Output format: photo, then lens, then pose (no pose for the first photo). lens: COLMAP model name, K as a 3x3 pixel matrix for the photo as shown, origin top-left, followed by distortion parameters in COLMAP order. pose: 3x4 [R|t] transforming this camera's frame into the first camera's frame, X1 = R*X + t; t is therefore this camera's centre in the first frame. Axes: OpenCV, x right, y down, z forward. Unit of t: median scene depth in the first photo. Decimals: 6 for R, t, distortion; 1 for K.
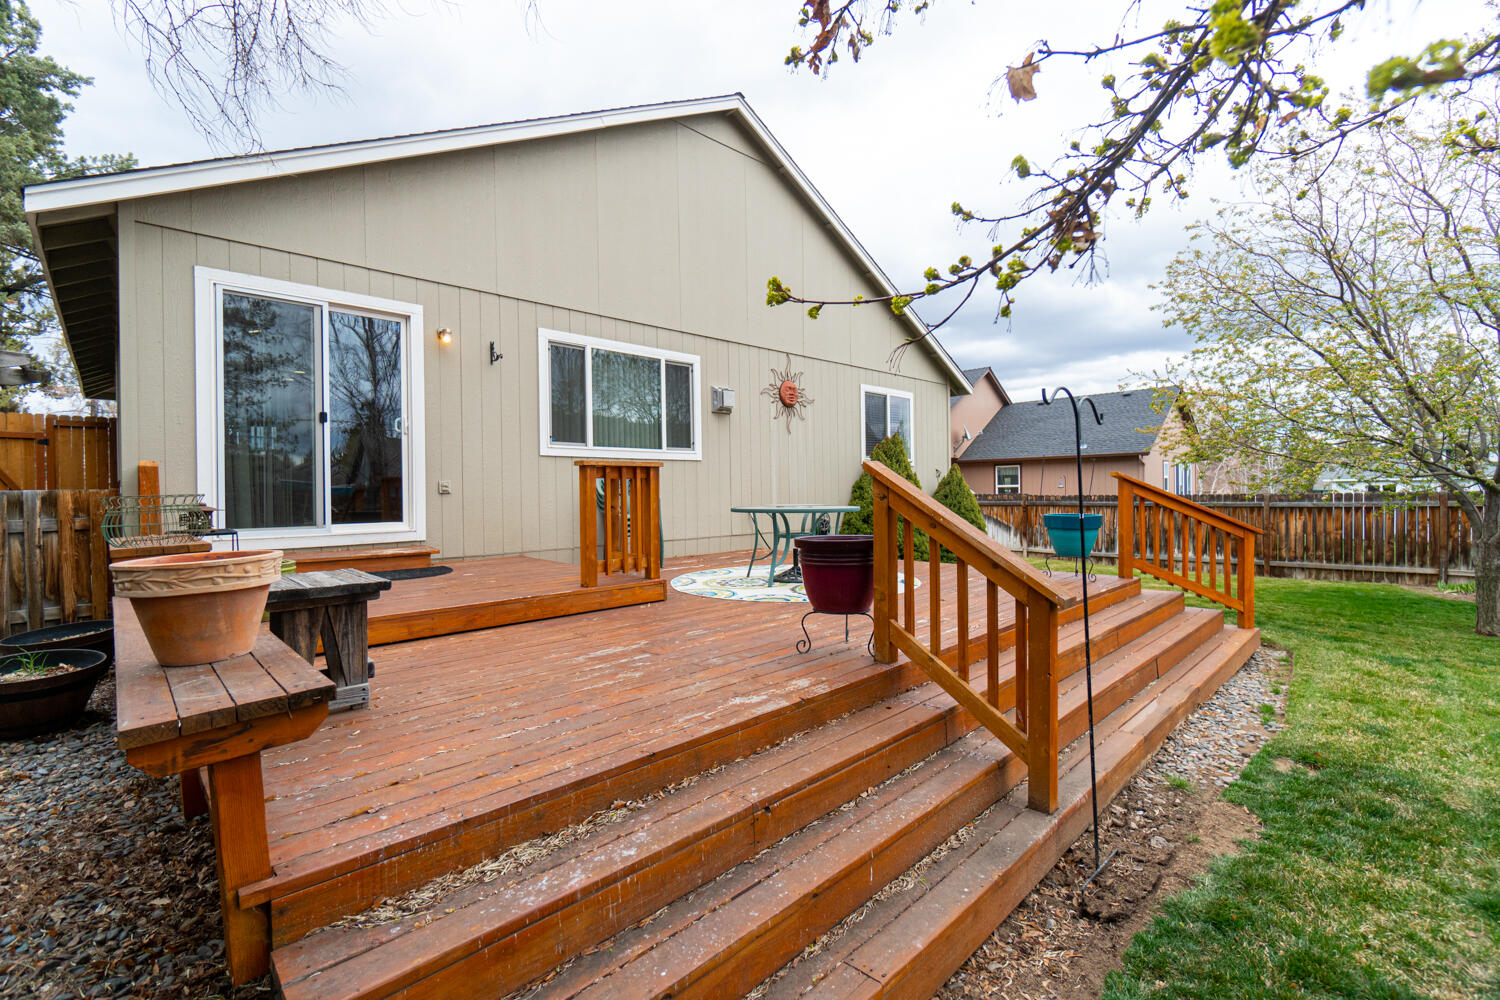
lens RADIAL K [[651.7, 0, 750.0], [0, 651.7, 500.0], [0, 0, 1]] dist [0.000237, 0.003155]
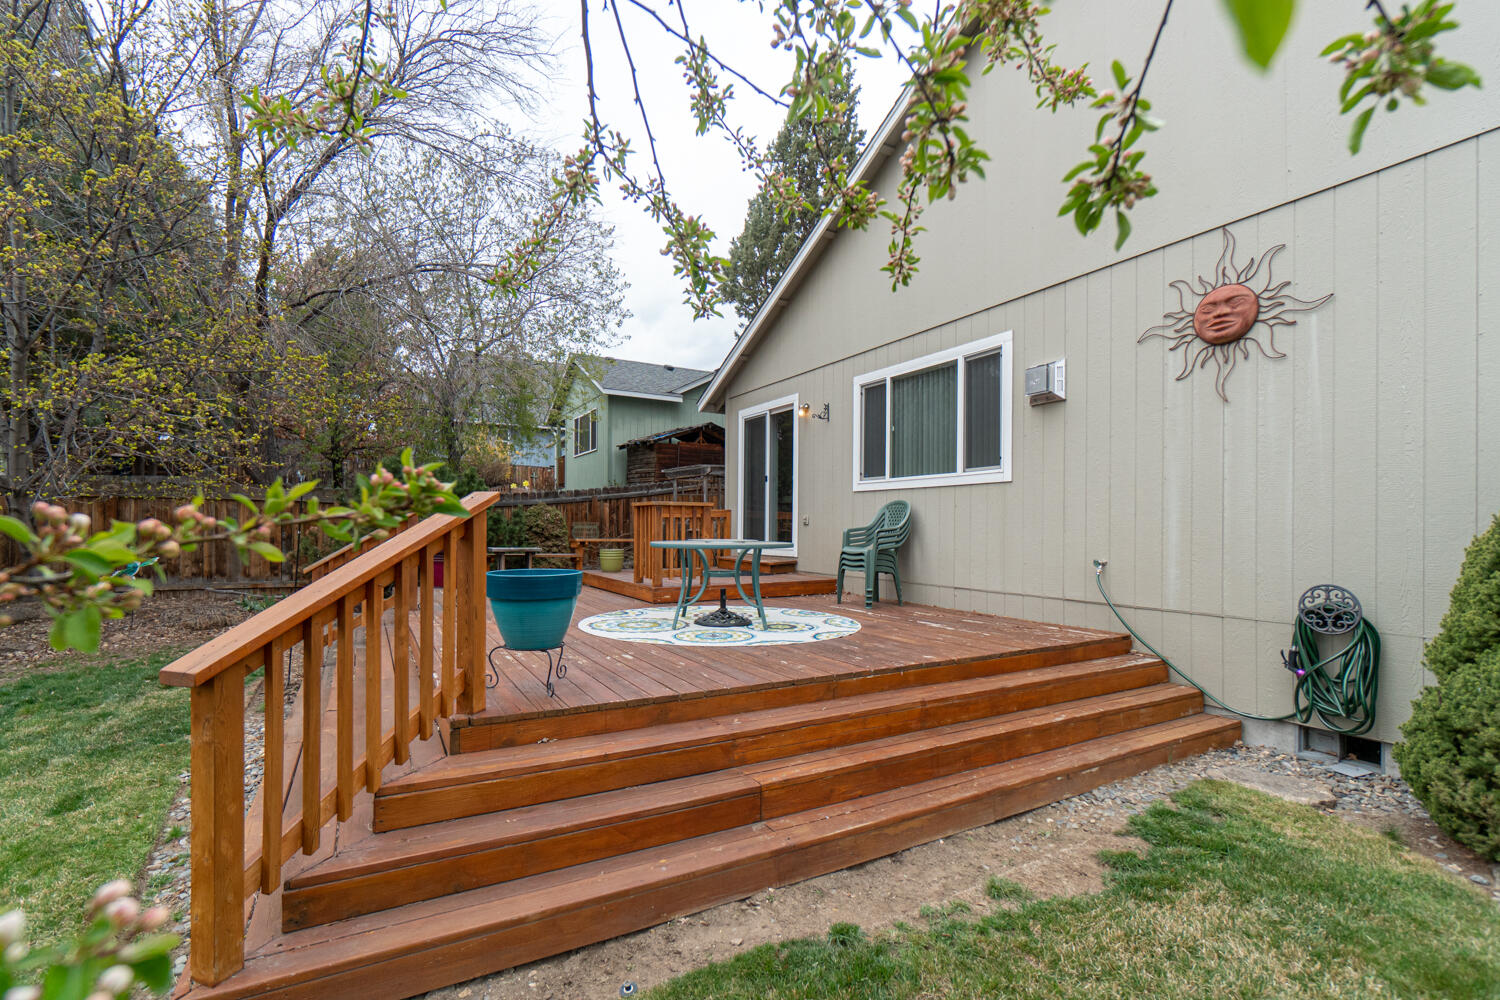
lens RADIAL K [[683.3, 0, 746.3], [0, 683.3, 519.5], [0, 0, 1]] dist [0.011703, -0.000052]
pose [[-0.260746, 0.008766, -0.965368, 1.808685], [-0.007664, 0.999908, 0.011150, -0.067855], [0.965377, 0.010306, -0.260655, 2.379867]]
